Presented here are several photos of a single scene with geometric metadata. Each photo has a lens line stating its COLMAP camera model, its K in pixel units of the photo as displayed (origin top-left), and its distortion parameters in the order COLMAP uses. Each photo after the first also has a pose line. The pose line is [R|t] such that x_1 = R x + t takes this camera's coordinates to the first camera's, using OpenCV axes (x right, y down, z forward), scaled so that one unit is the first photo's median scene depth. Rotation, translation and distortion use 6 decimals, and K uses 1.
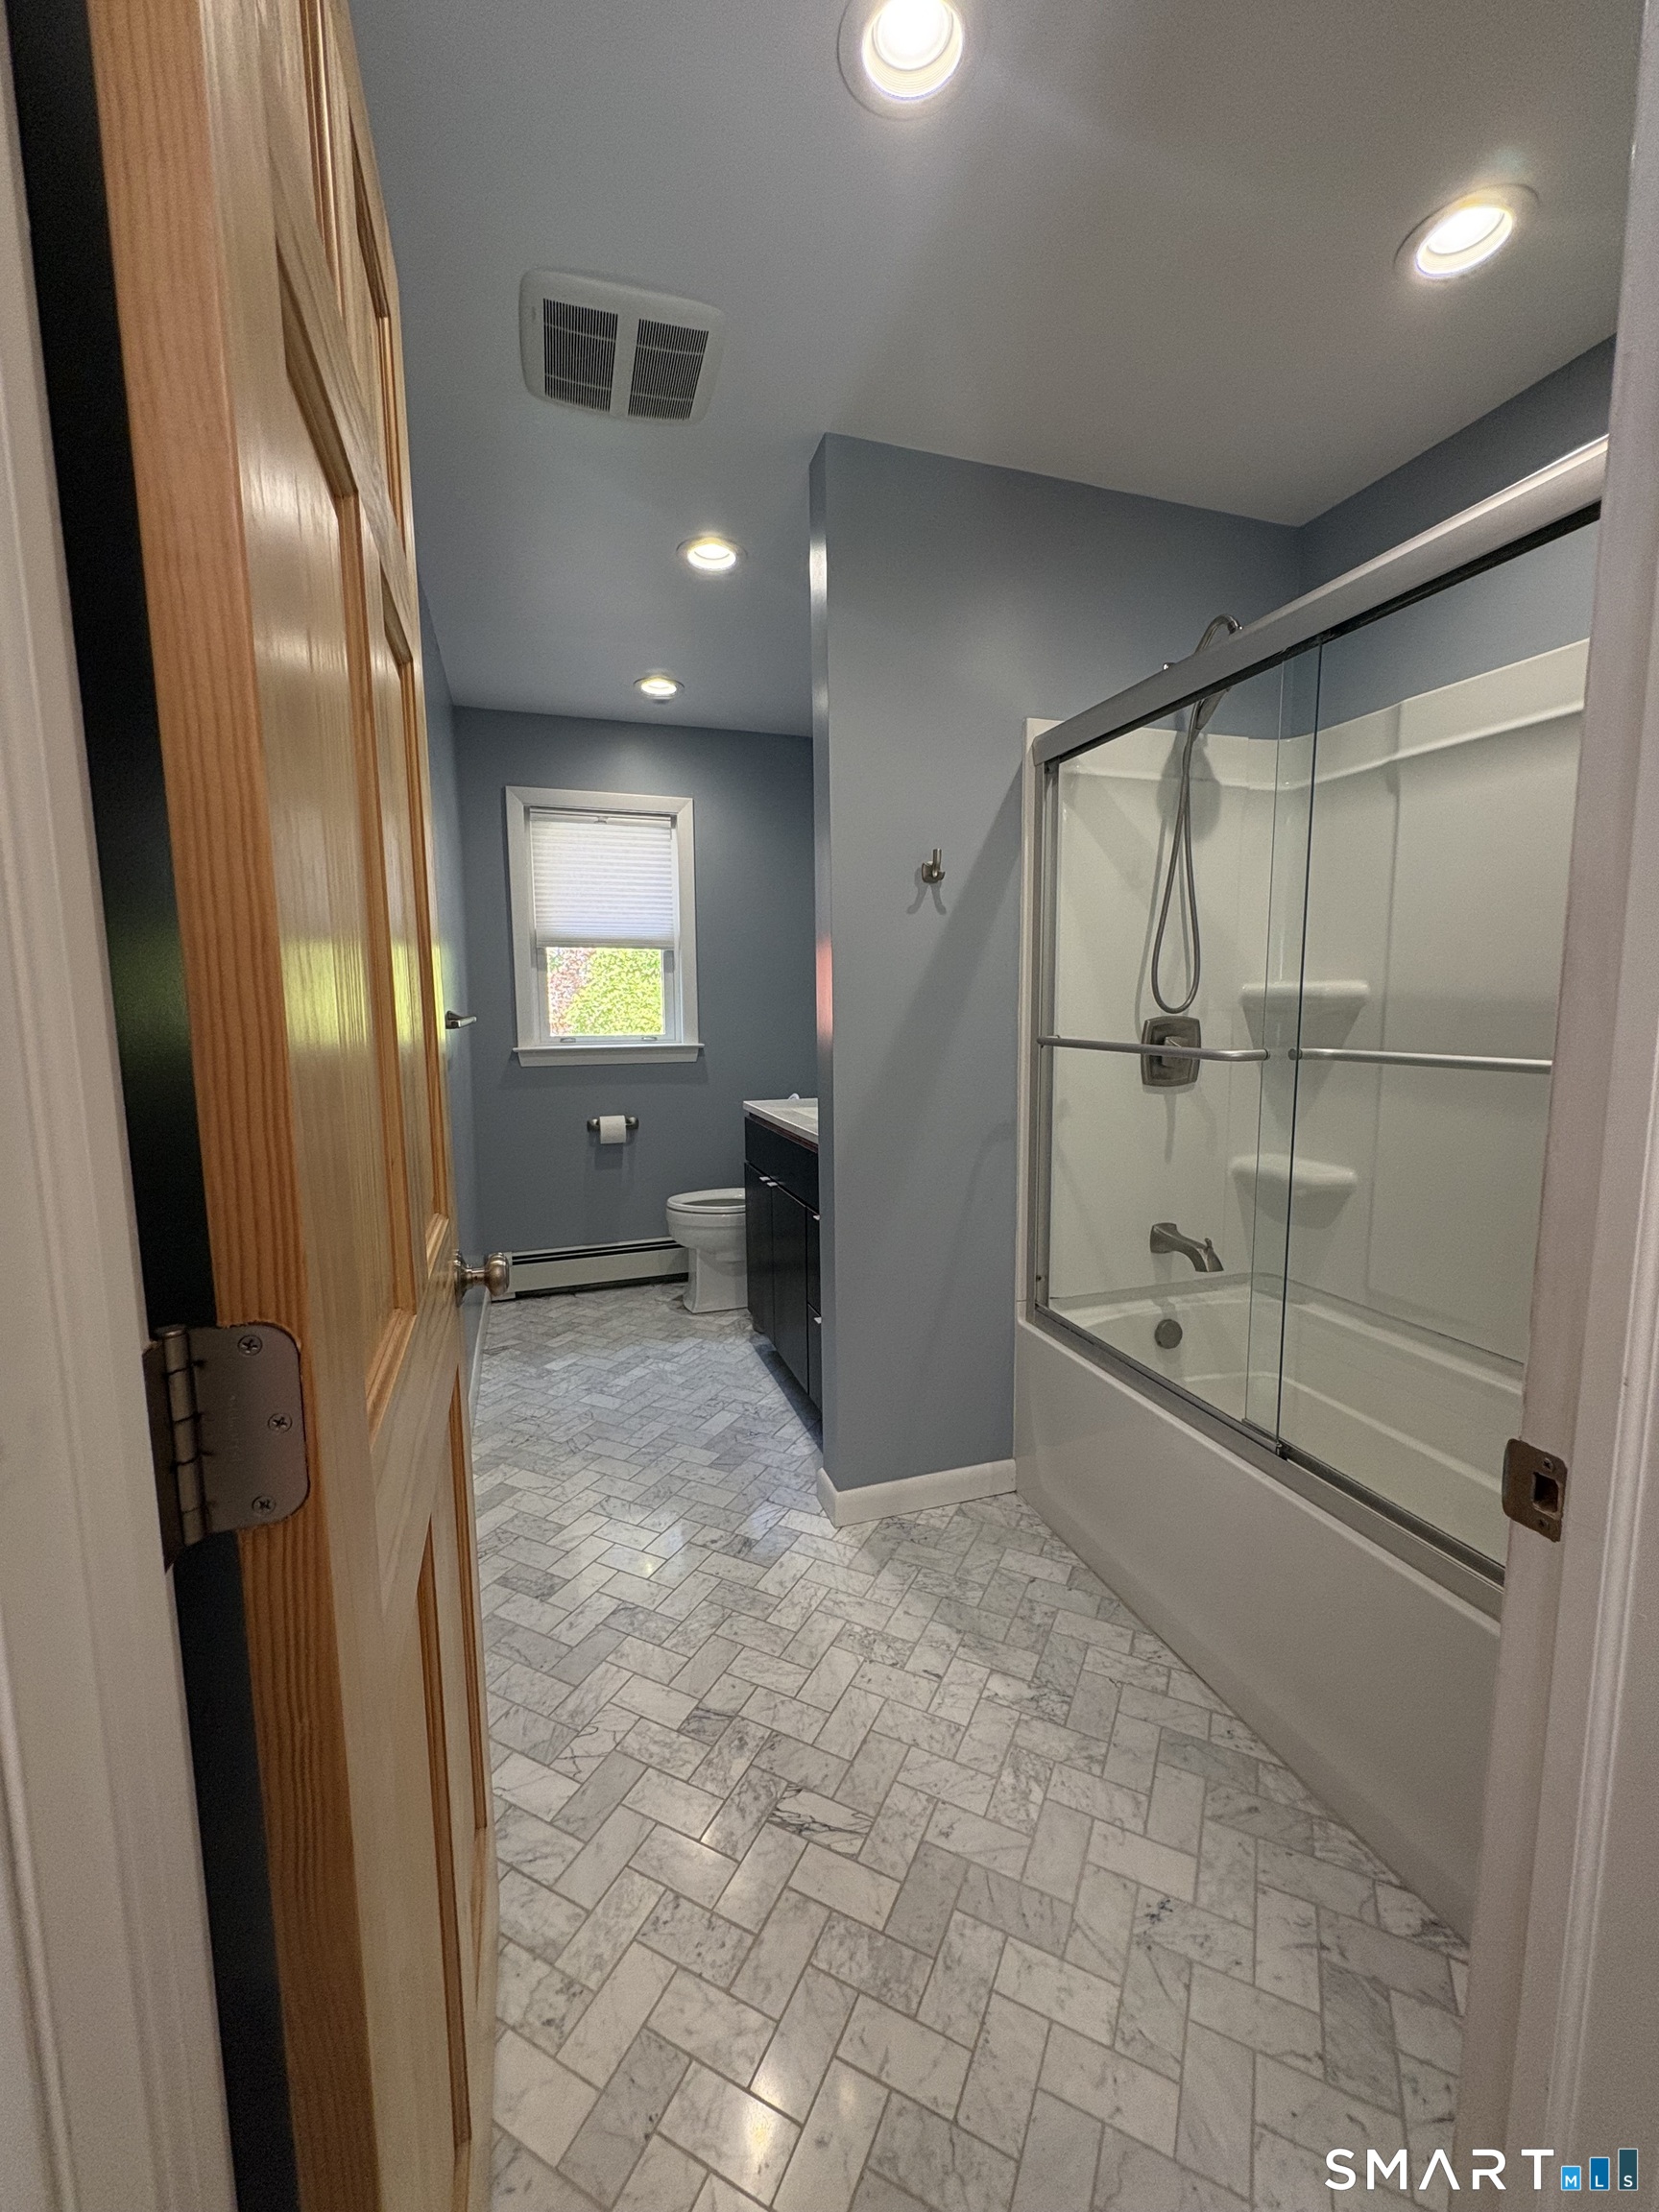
lens RADIAL K [[879.8, 0, 831.5], [0, 879.8, 1105.6], [0, 0, 1]] dist [0.000849, -0.000074]
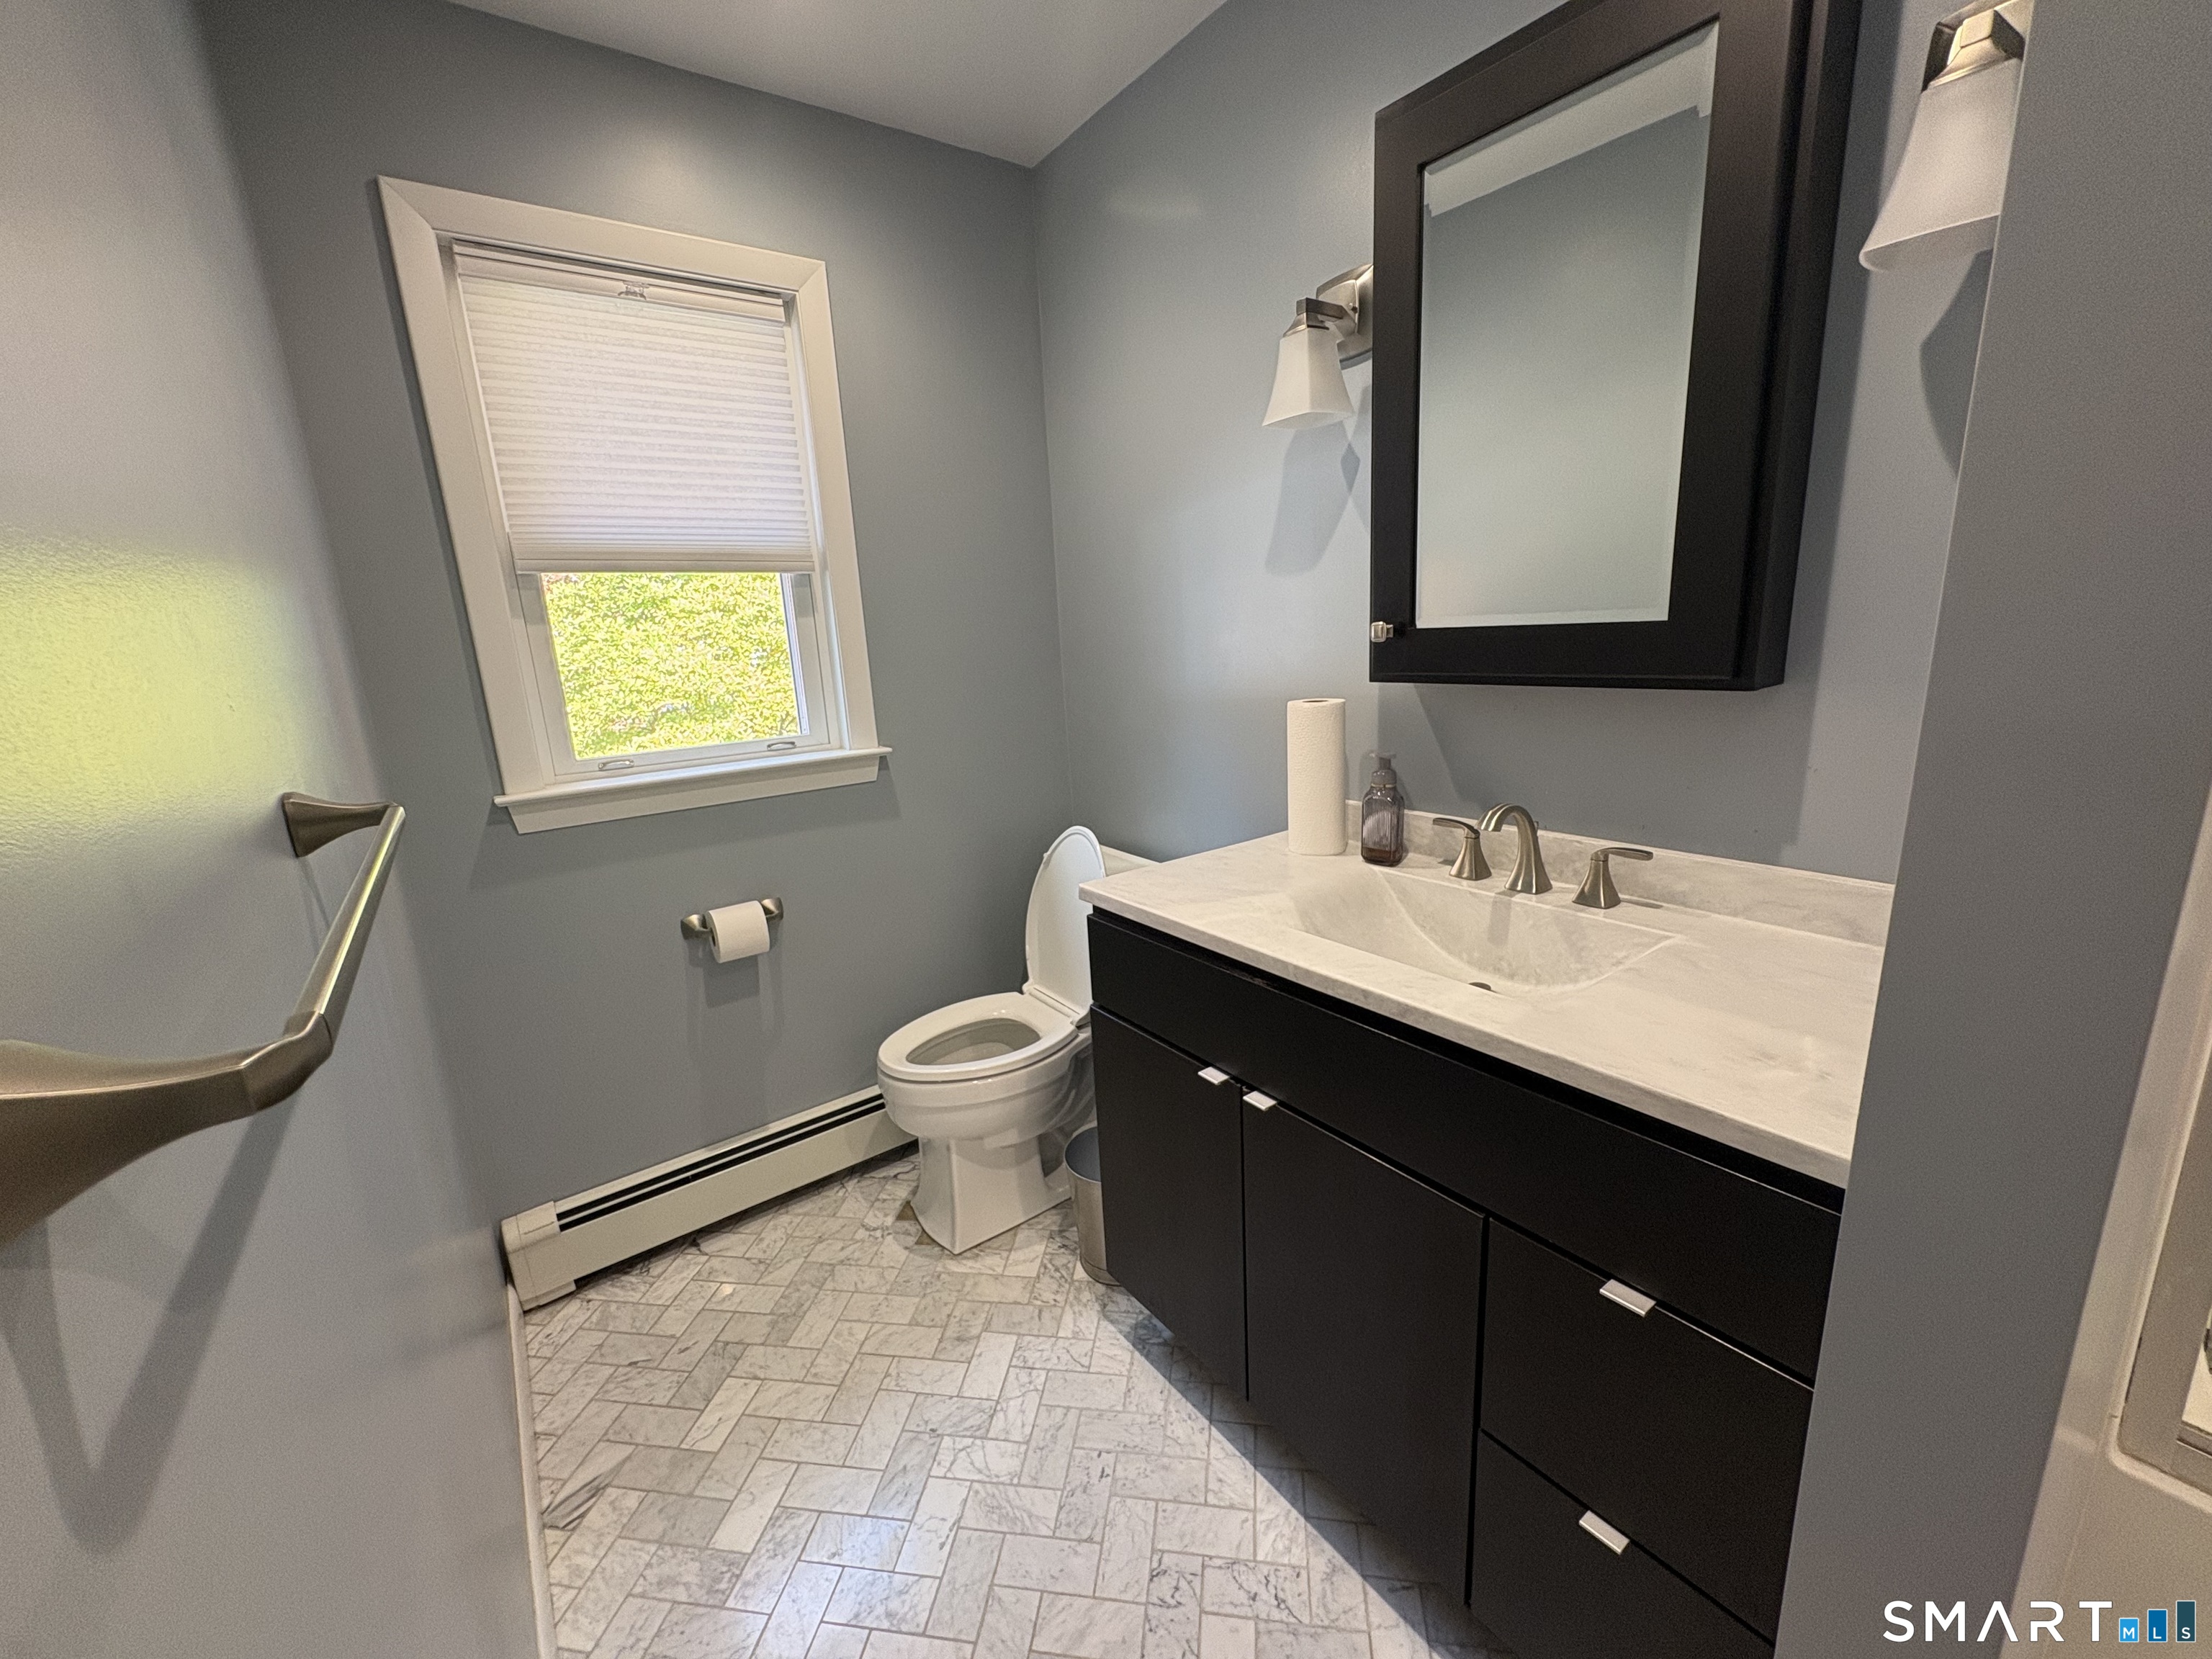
lens RADIAL K [[879.8, 0, 1103.4], [0, 879.8, 826.4], [0, 0, 1]] dist [0.000849, -0.000074]
pose [[0.952778, -0.109650, 0.283182, -0.186554], [0.080829, 0.990465, 0.111563, -0.075141], [-0.292714, -0.083405, 0.952555, 0.456092]]
